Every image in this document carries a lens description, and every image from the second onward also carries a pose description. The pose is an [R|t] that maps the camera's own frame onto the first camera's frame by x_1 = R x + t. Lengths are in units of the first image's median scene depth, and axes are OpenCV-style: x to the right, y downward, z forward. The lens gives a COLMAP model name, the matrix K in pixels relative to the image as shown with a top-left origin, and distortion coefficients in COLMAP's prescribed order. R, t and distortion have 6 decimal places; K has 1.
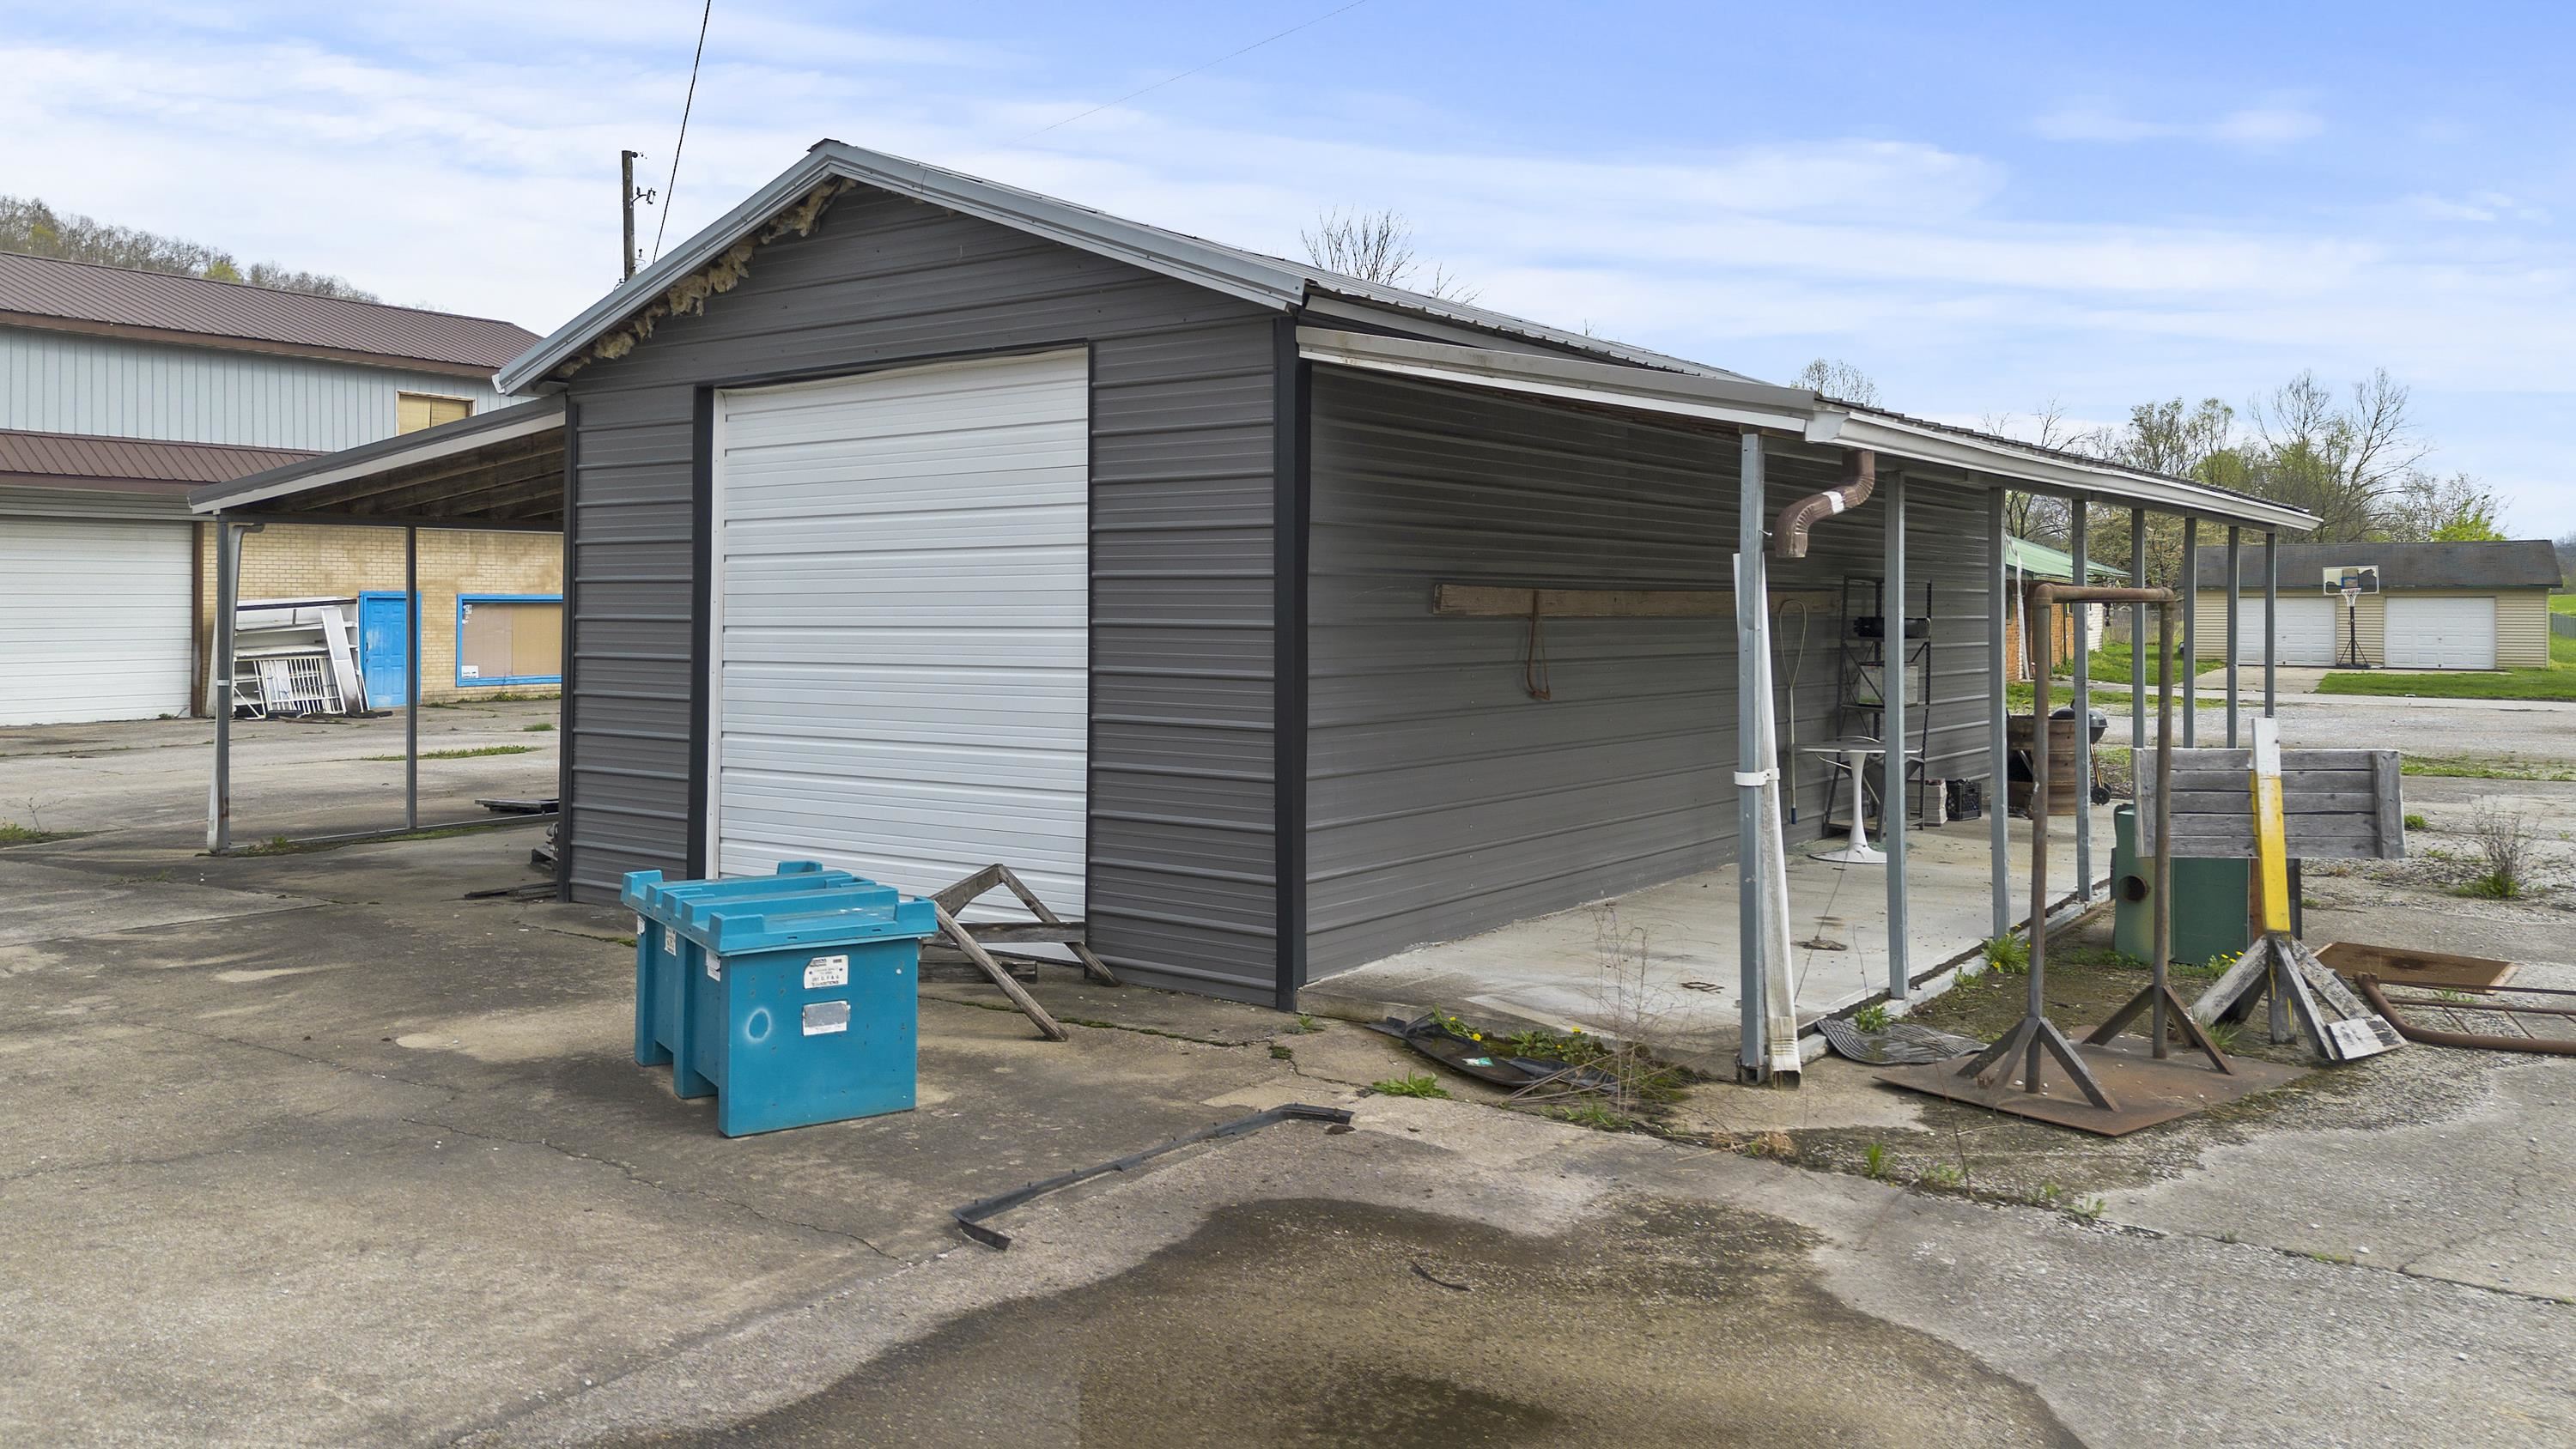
lens RADIAL K [[1879.1, 0, 1283.0], [0, 1879.1, 581.3], [0, 0, 1]] dist [0.008830, -0.003668]
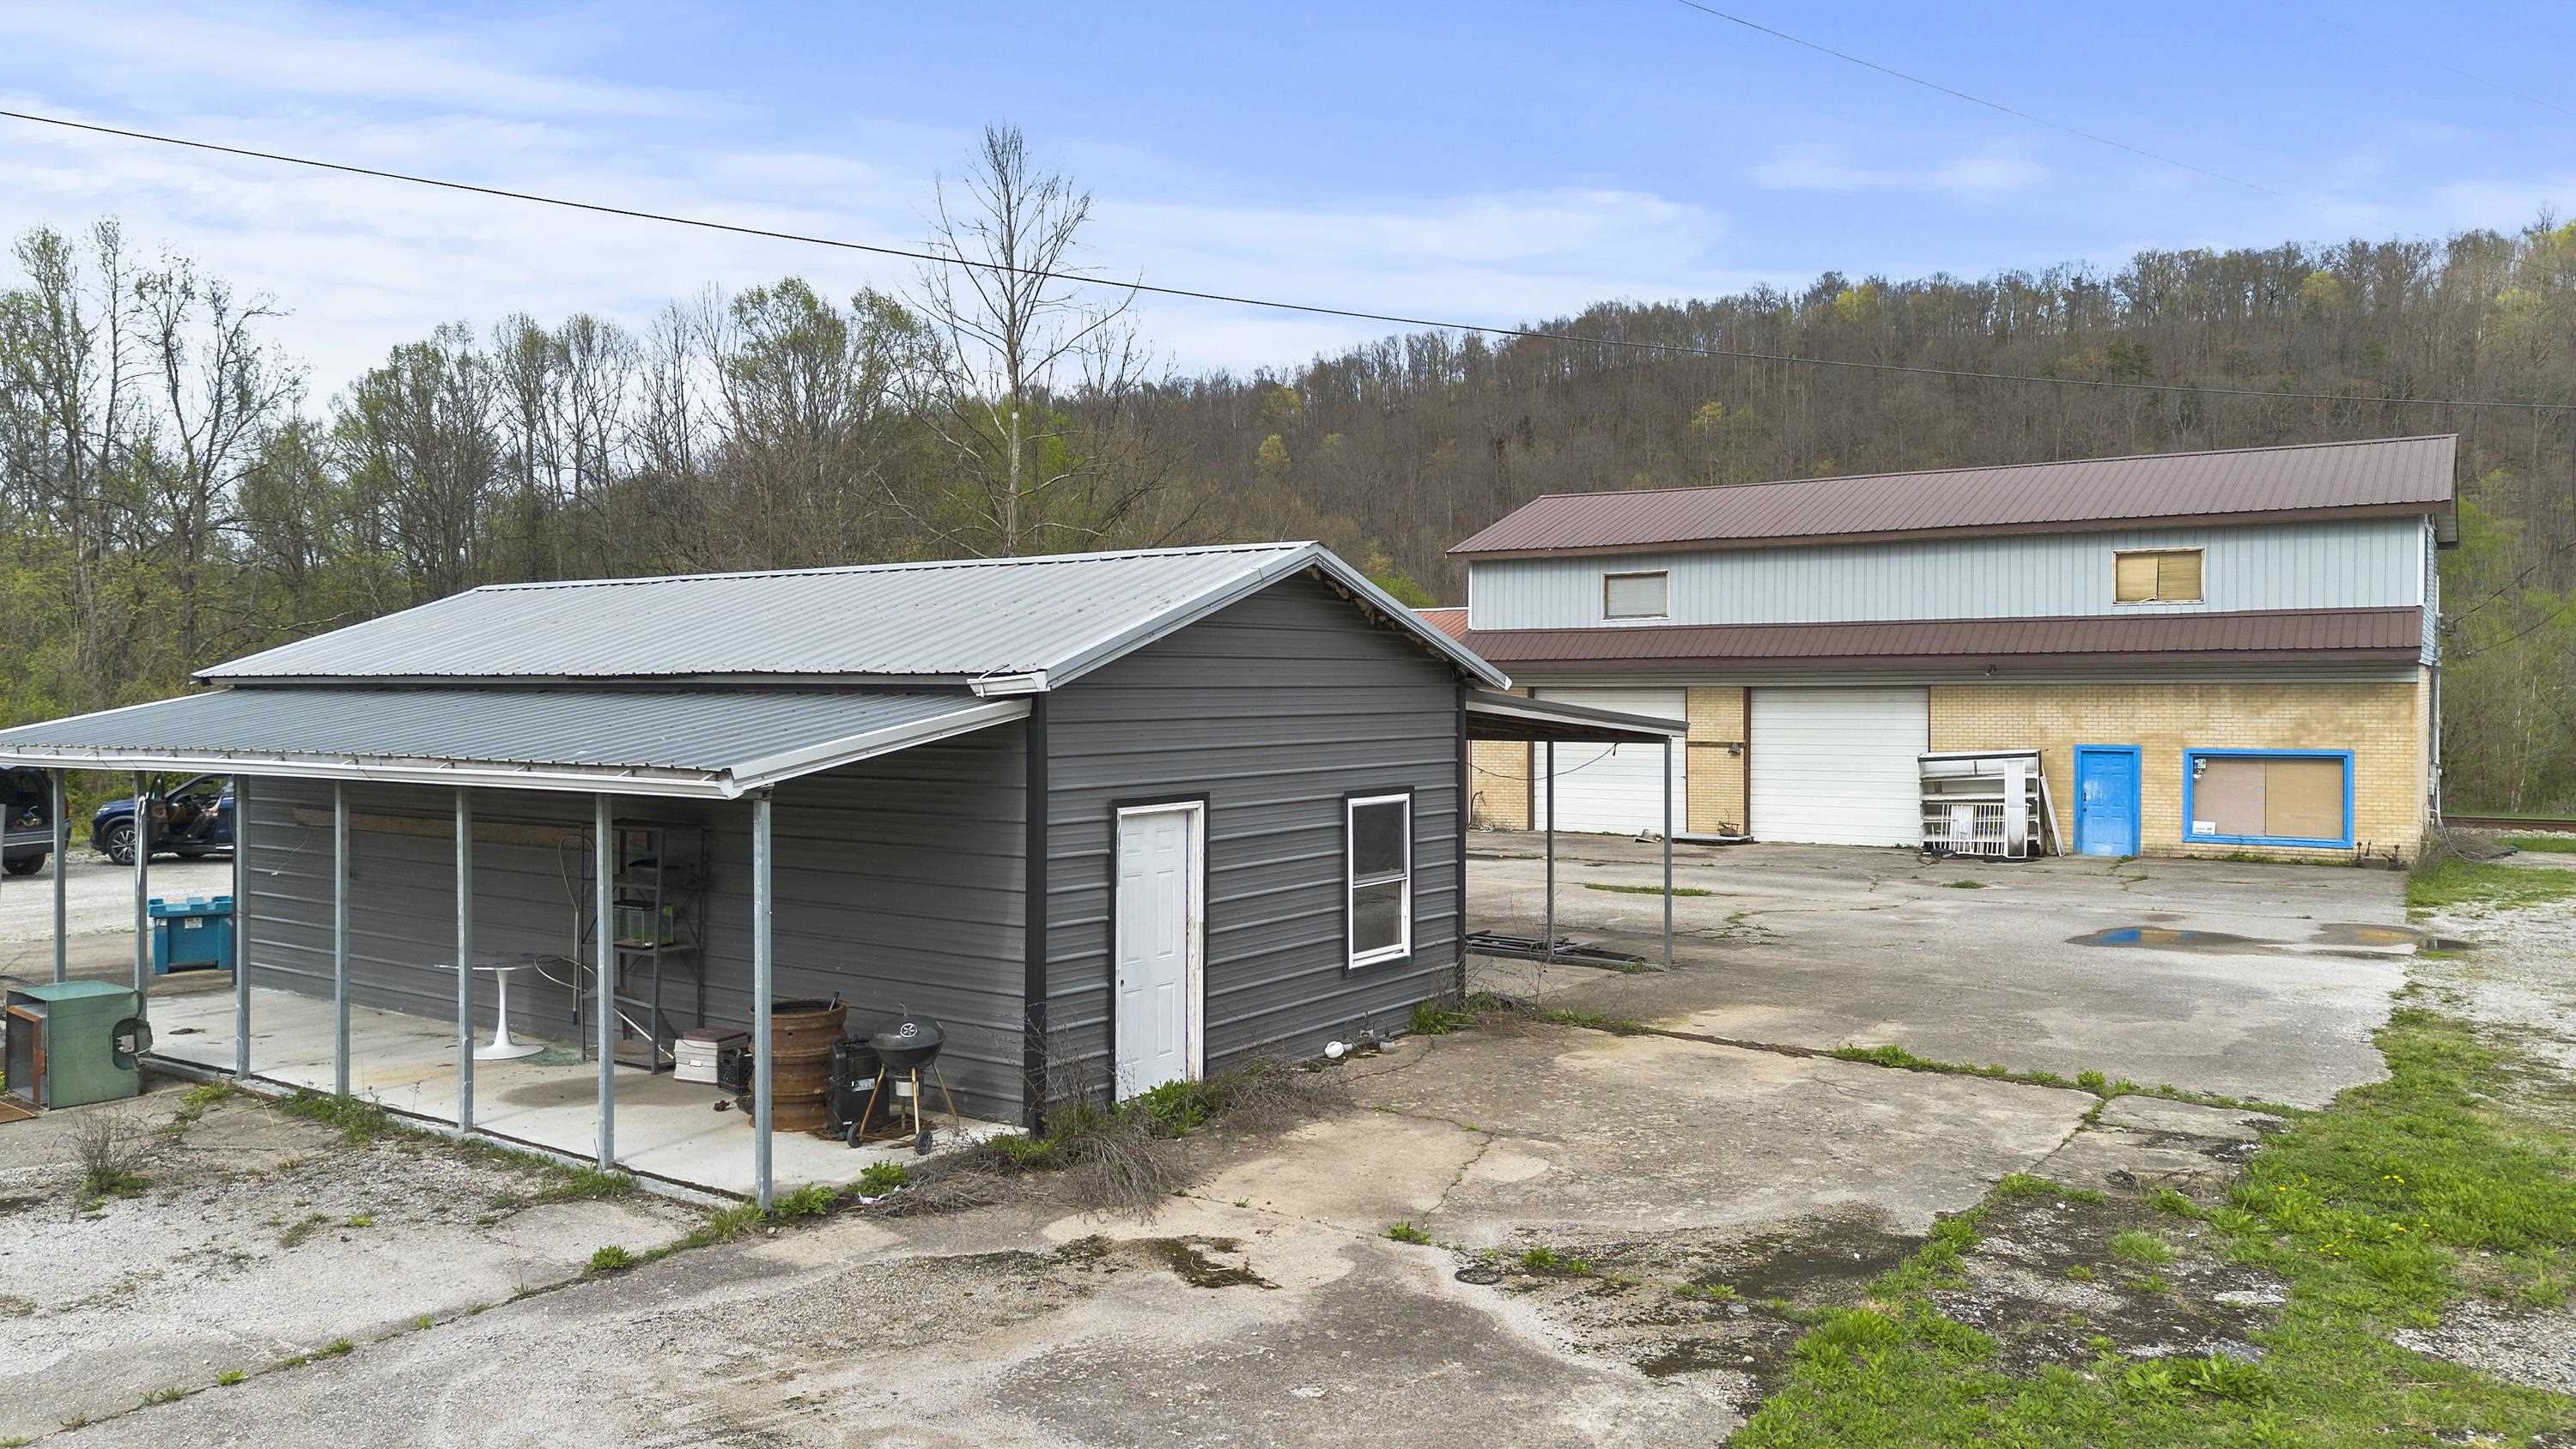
lens RADIAL K [[1821.7, 0, 1292.0], [0, 1821.7, 732.1], [0, 0, 1]] dist [0.090059, -0.110751]
pose [[0.032498, 0.015707, -0.999348, 2.269768], [0.011989, 0.999798, 0.016104, -0.100053], [0.999400, -0.012505, 0.032303, 2.246514]]
